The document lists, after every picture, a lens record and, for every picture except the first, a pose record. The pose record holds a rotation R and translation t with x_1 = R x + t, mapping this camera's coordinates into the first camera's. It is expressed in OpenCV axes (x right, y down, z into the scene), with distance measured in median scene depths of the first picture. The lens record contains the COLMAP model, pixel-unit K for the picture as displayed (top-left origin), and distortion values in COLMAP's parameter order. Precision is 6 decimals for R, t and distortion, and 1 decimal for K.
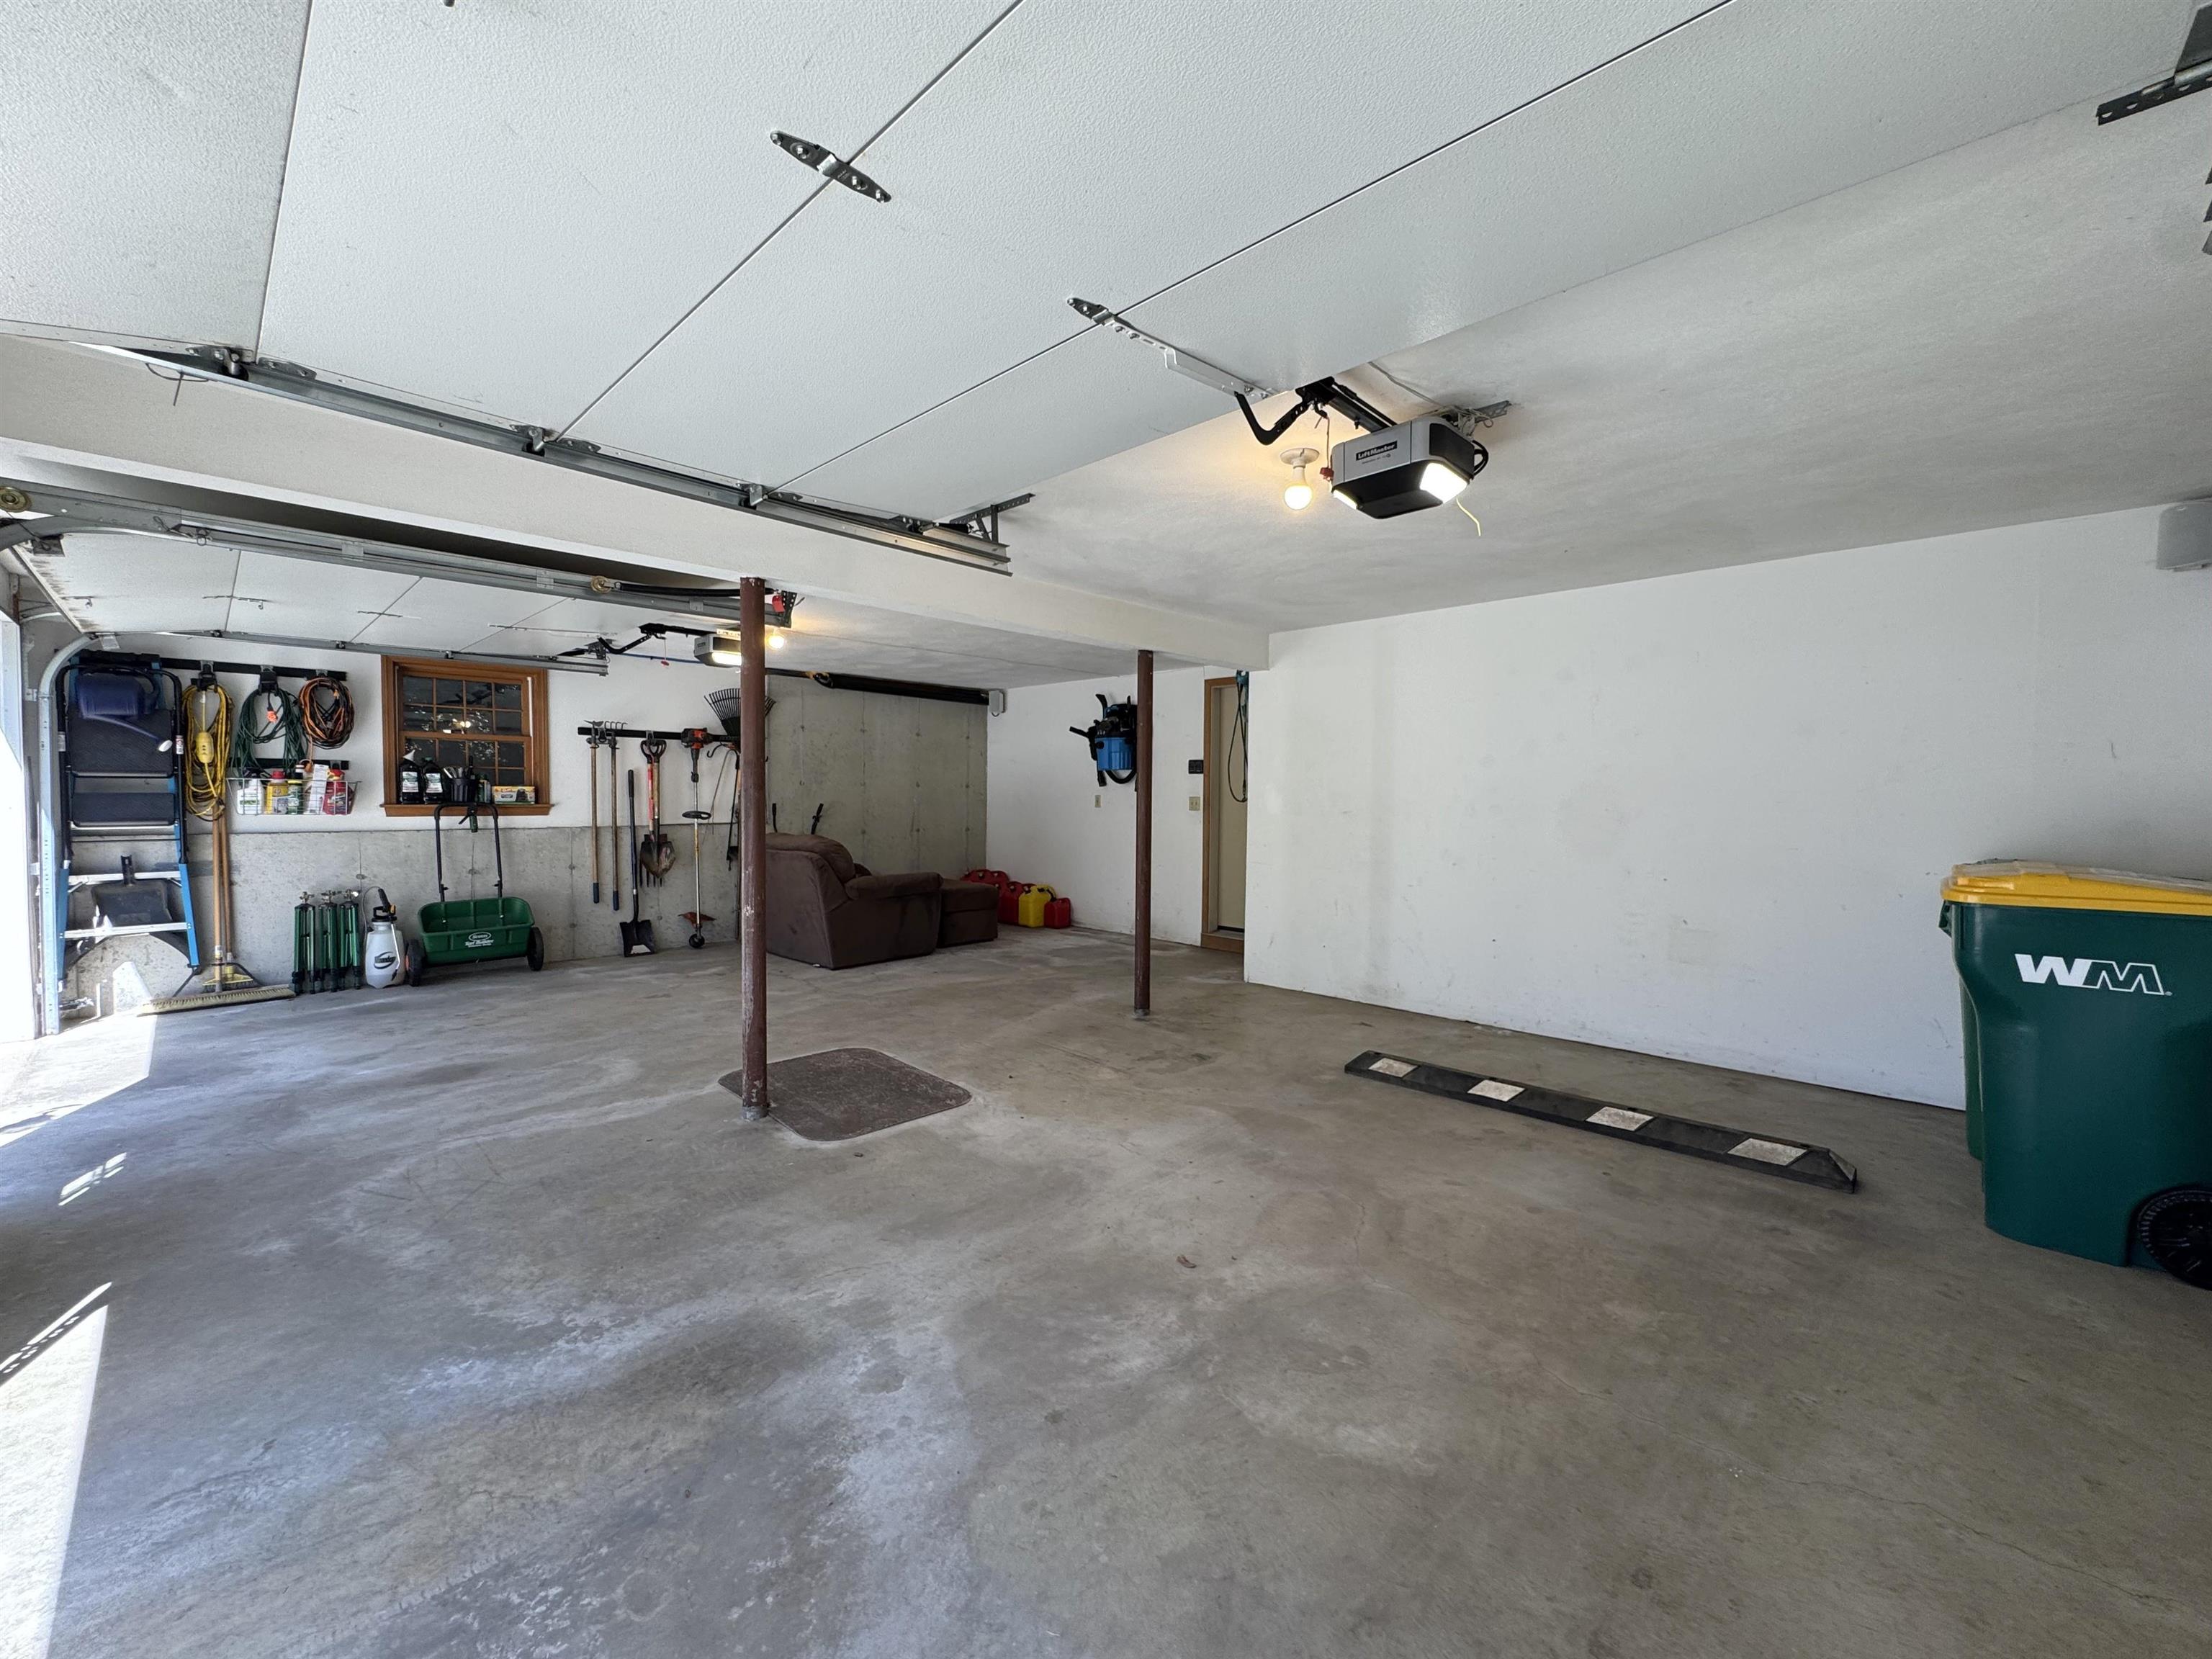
lens RADIAL K [[888.9, 0, 1106.1], [0, 888.9, 829.9], [0, 0, 1]] dist [-0.003927, 0.000598]
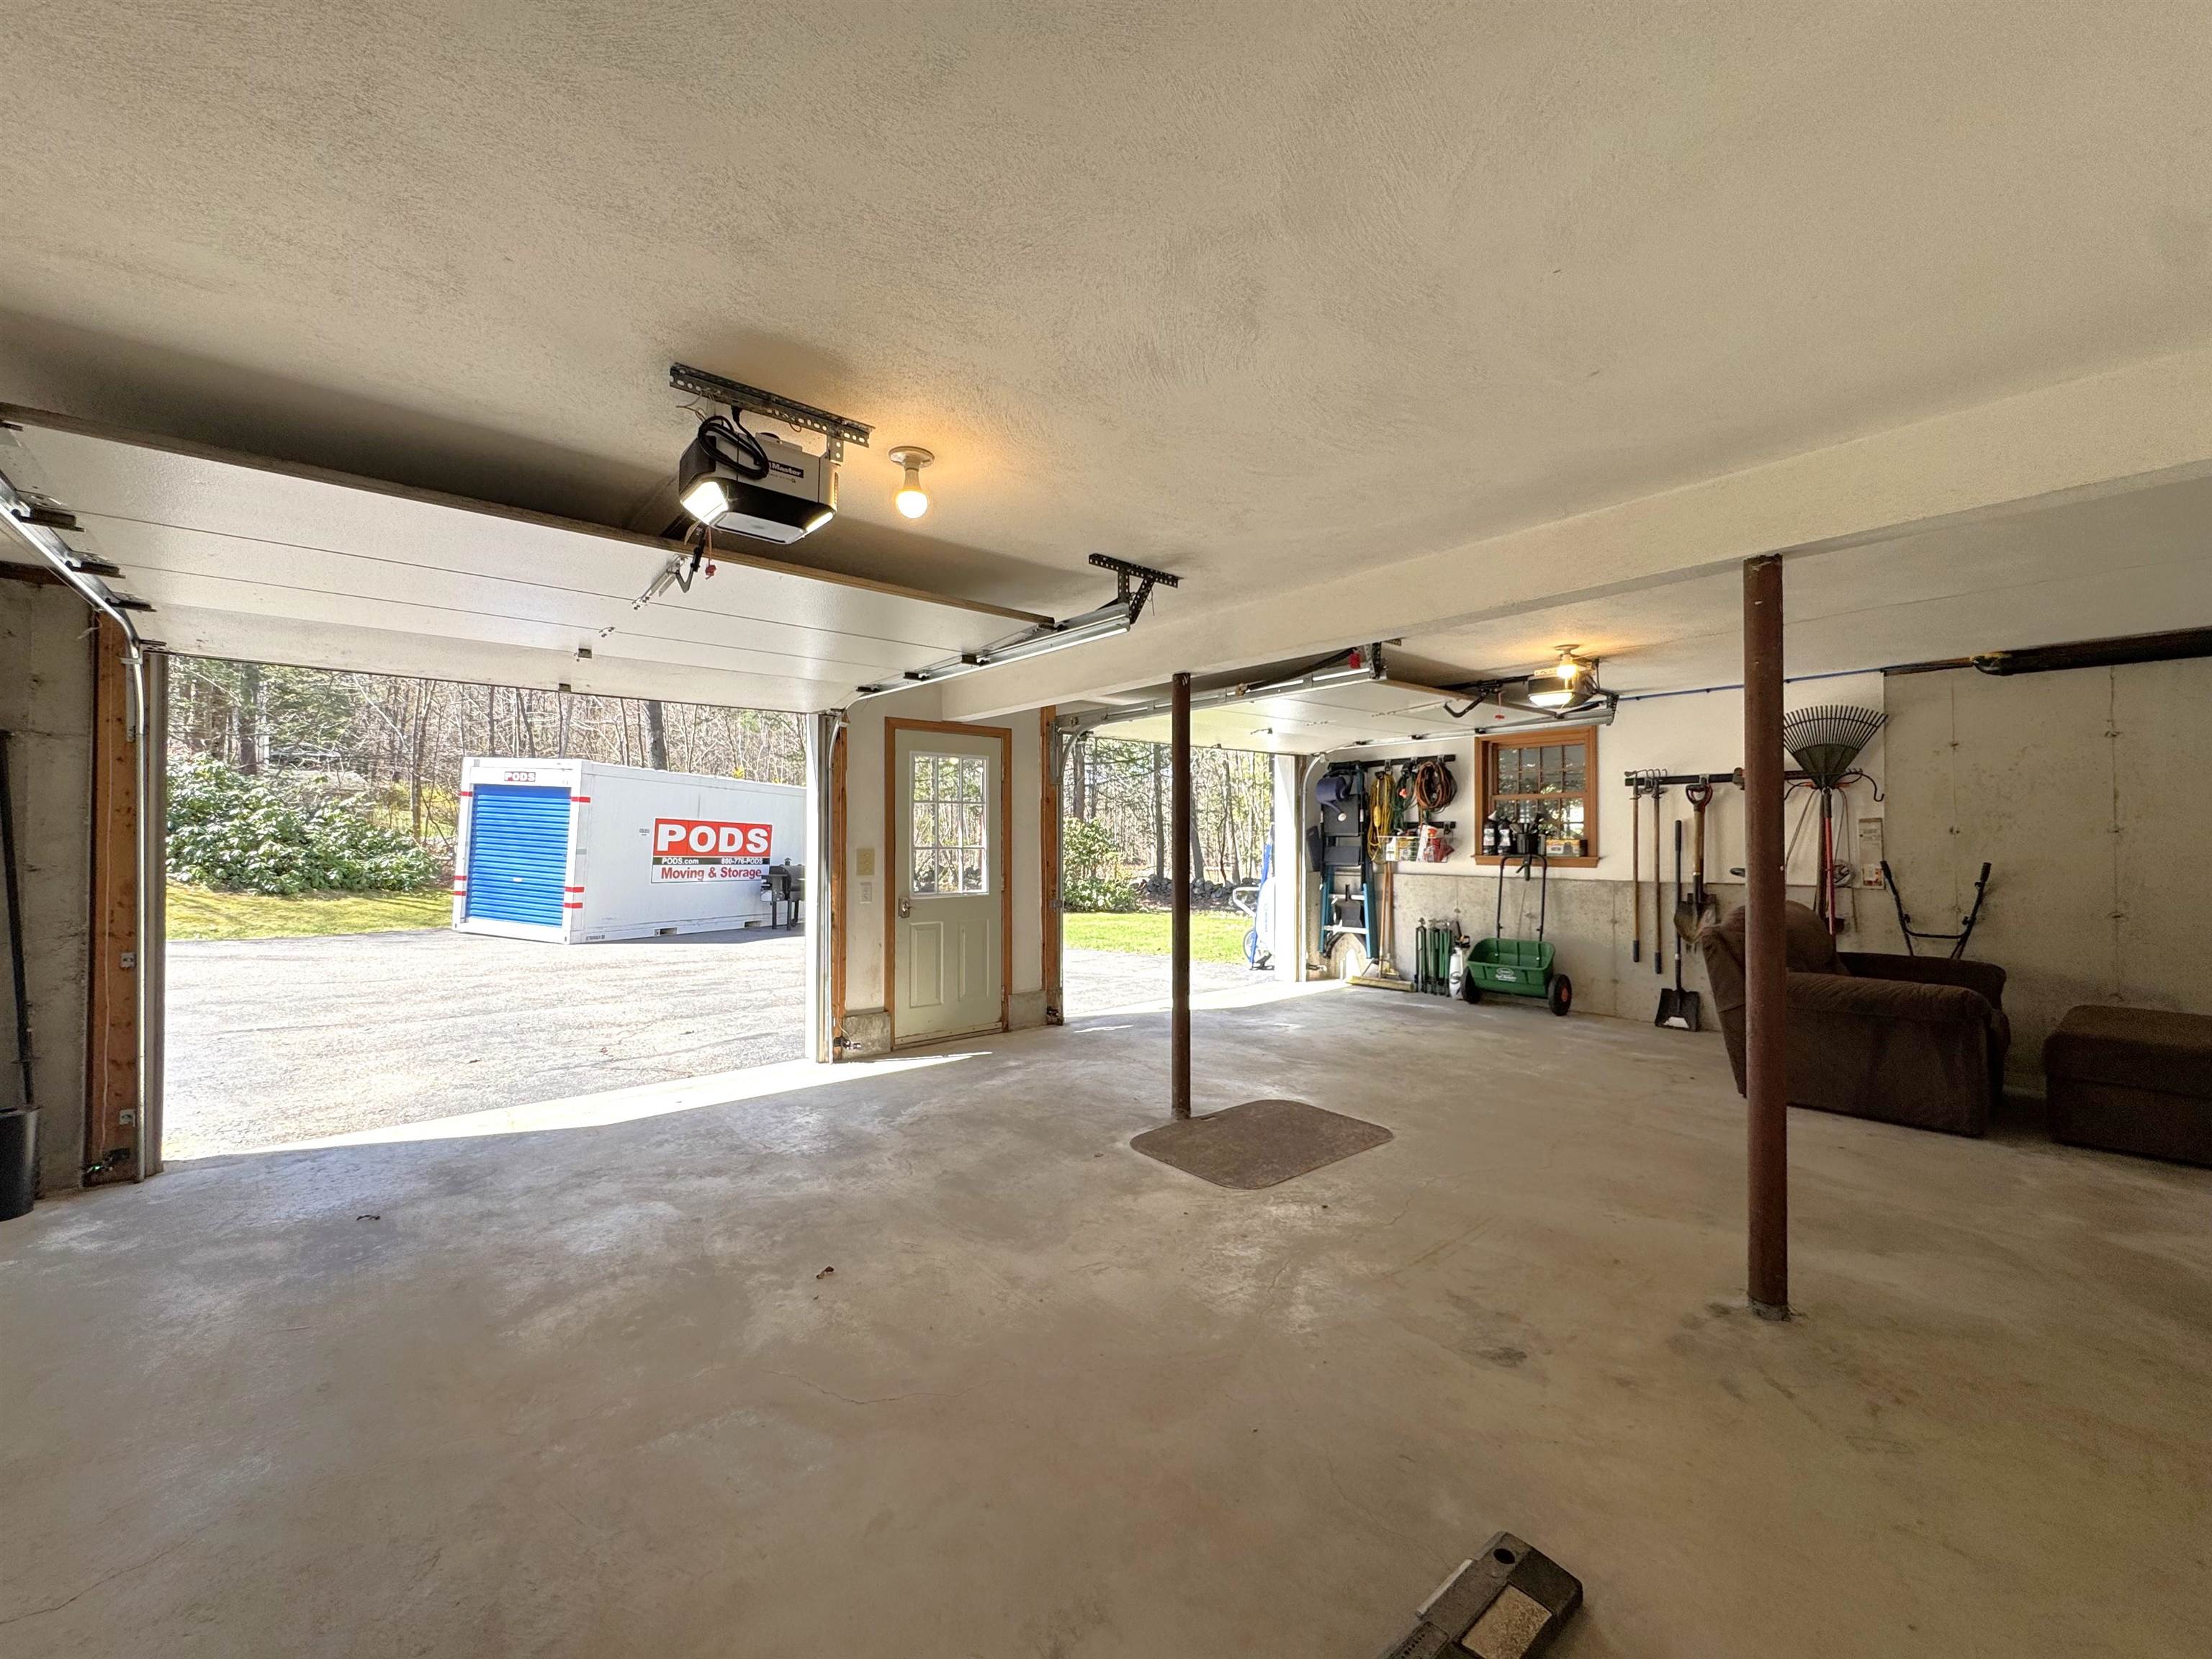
lens RADIAL K [[888.9, 0, 1104.0], [0, 888.9, 831.2], [0, 0, 1]] dist [-0.003927, 0.000598]
pose [[-0.104612, -0.014824, -0.994403, 0.585706], [-0.039386, 0.999166, -0.010752, -0.033847], [0.993733, 0.038040, -0.105109, 0.724489]]
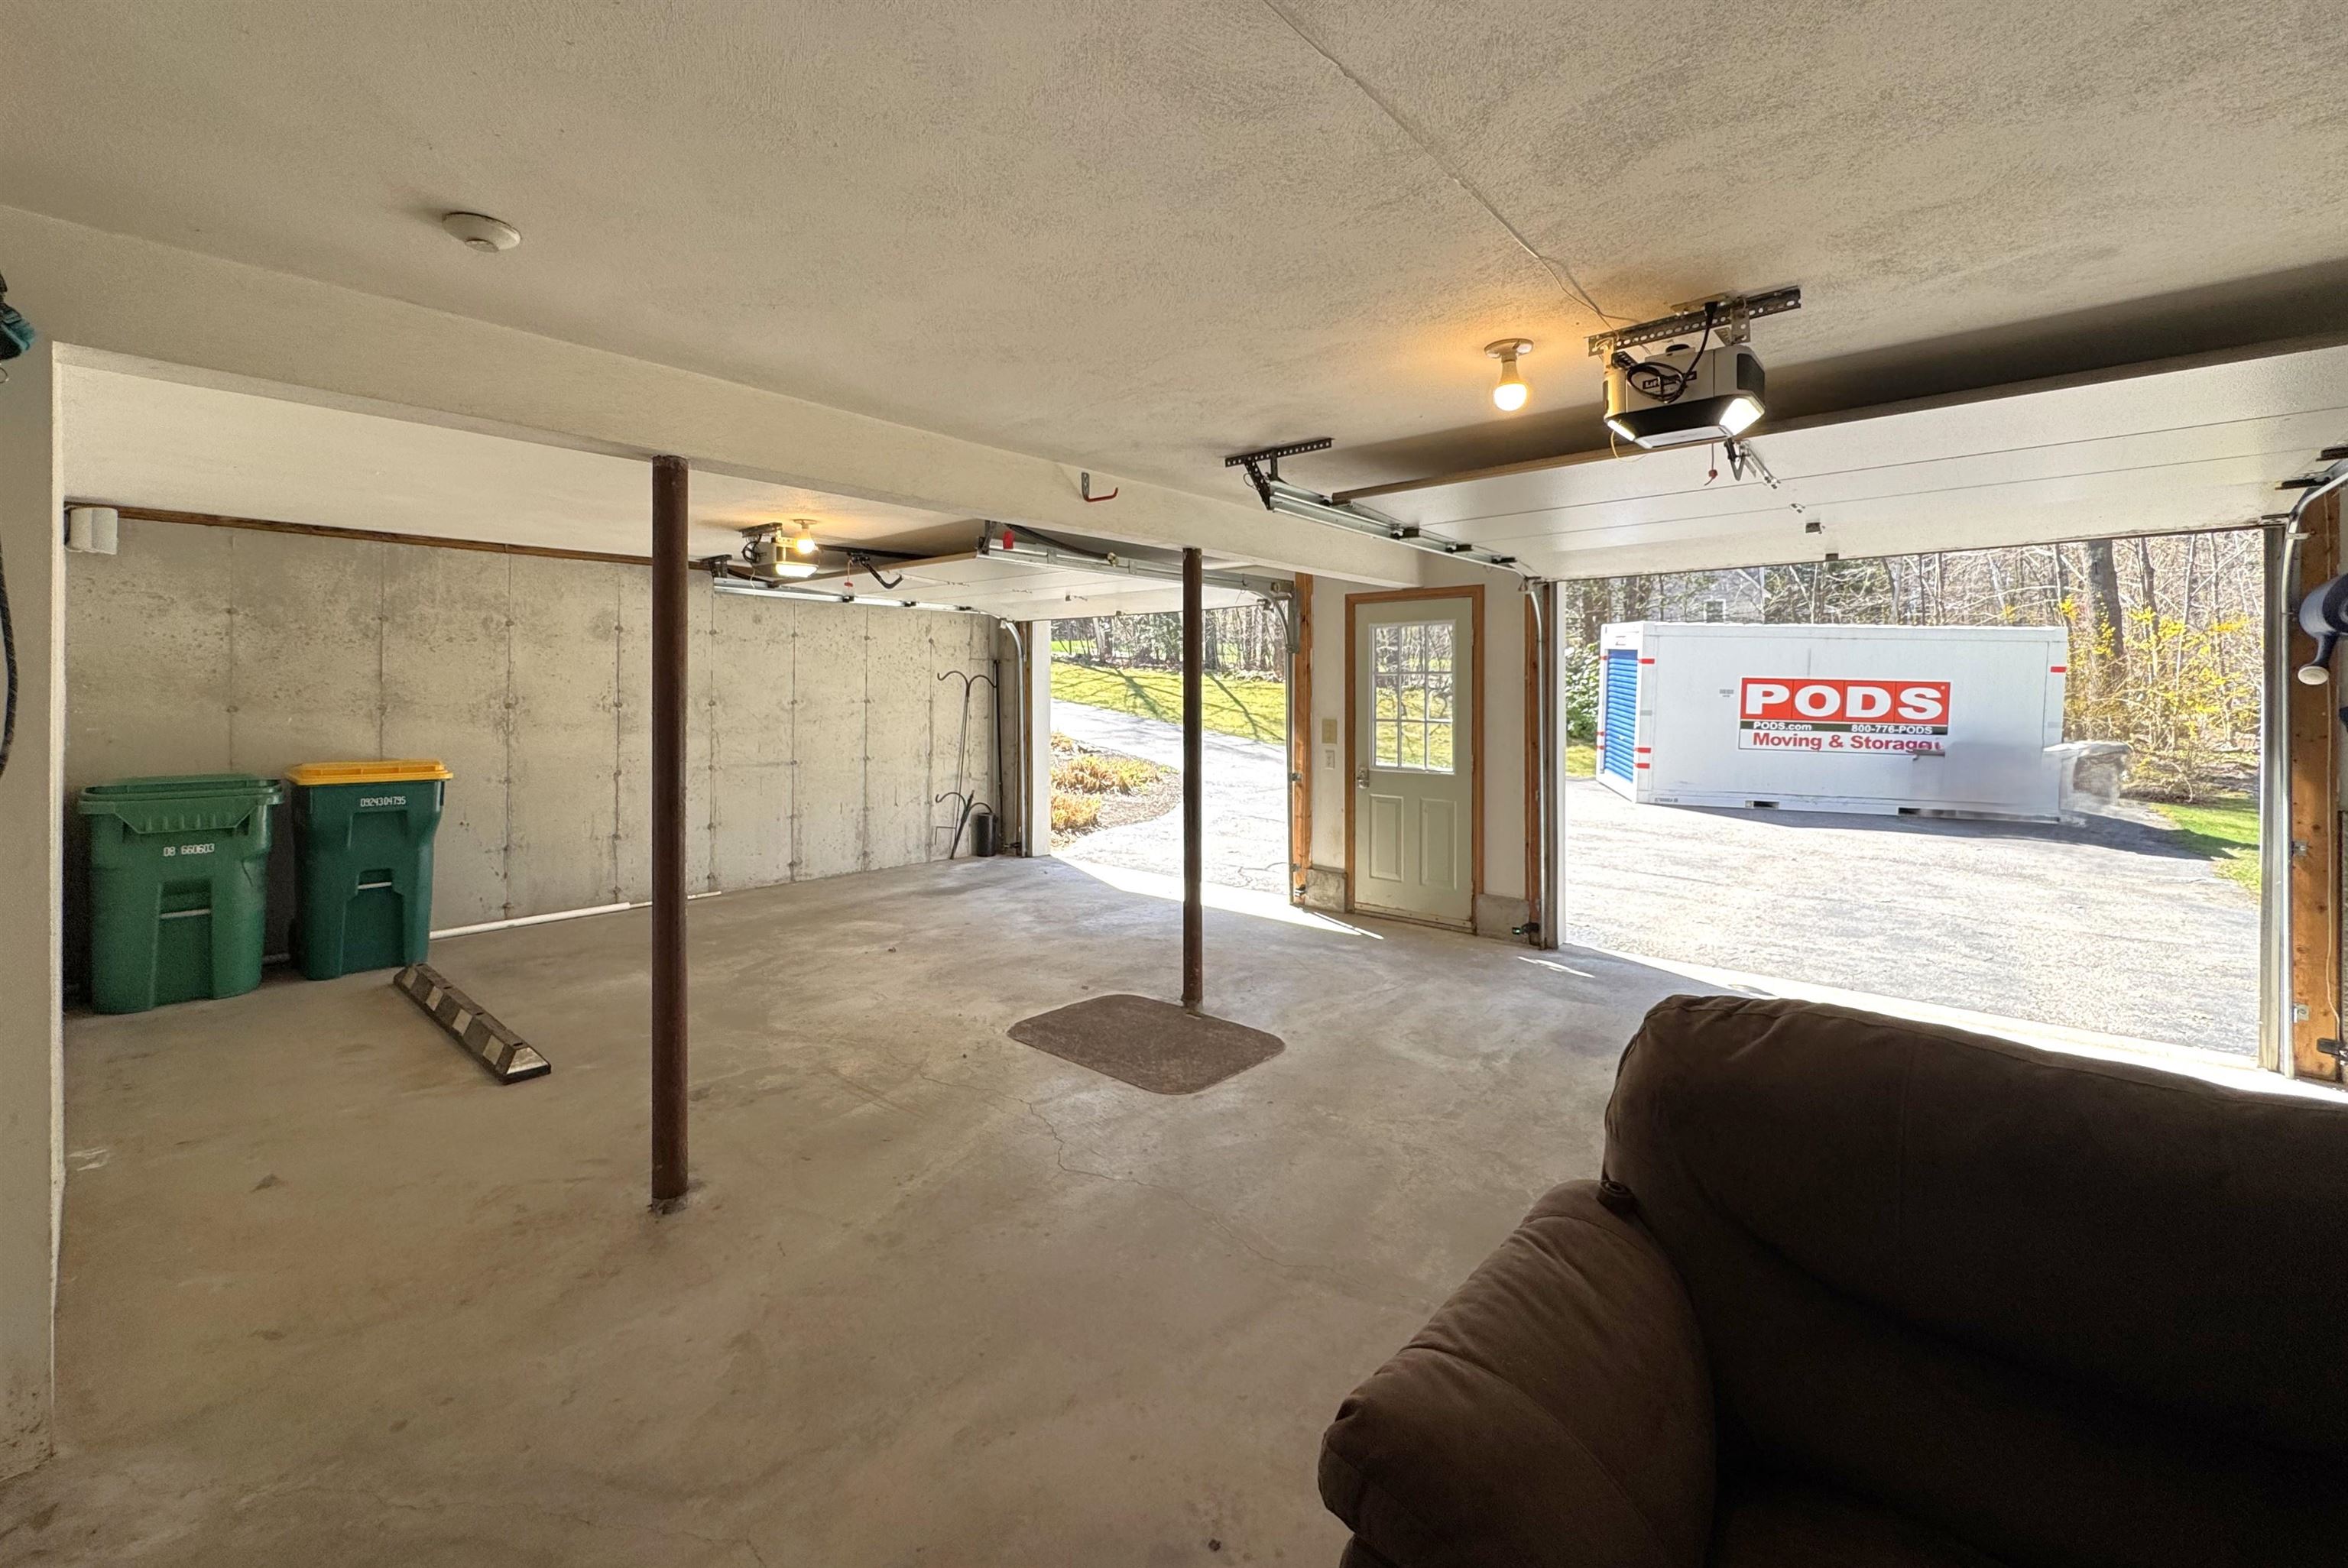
lens RADIAL K [[951.4, 0, 1167.0], [0, 951.4, 775.2], [0, 0, 1]] dist [-0.002030, -0.000255]
pose [[-0.998665, -0.002814, -0.051582, -0.213294], [-0.009425, 0.991679, 0.128387, -0.099791], [0.050791, 0.128702, -0.990382, 1.579161]]
